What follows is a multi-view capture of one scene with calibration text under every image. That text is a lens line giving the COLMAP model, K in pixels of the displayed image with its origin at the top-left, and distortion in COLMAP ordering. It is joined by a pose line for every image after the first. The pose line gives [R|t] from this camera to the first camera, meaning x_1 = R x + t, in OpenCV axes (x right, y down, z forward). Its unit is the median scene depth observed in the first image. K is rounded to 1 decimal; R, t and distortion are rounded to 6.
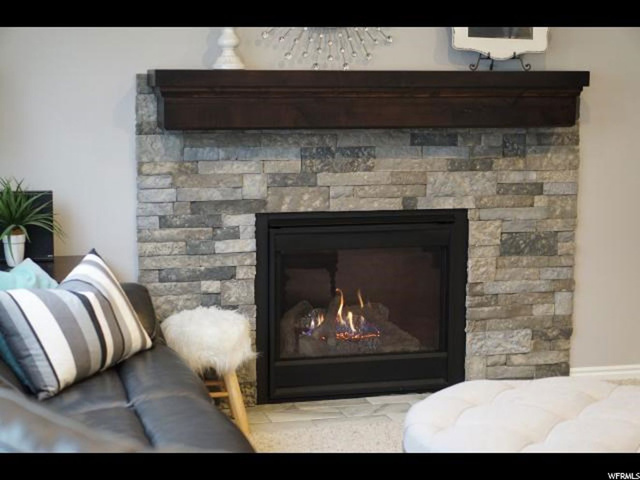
lens RADIAL K [[1370.4, 0, 320.5], [0, 1370.4, 241.8], [0, 0, 1]] dist [0.042771, 0.000000]
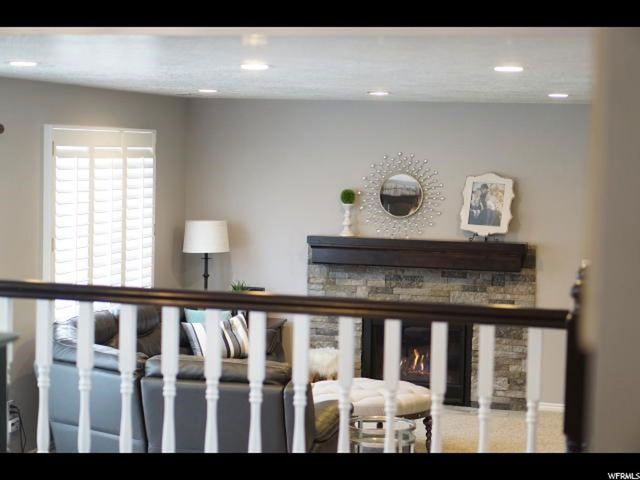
lens RADIAL K [[1370.4, 0, 319.9], [0, 1370.4, 239.2], [0, 0, 1]] dist [0.042771, 0.000000]
pose [[0.870401, 0.044437, -0.490334, 0.891486], [-0.083902, 0.994738, -0.058787, 0.006951], [0.485142, 0.092309, 0.869549, -0.824527]]
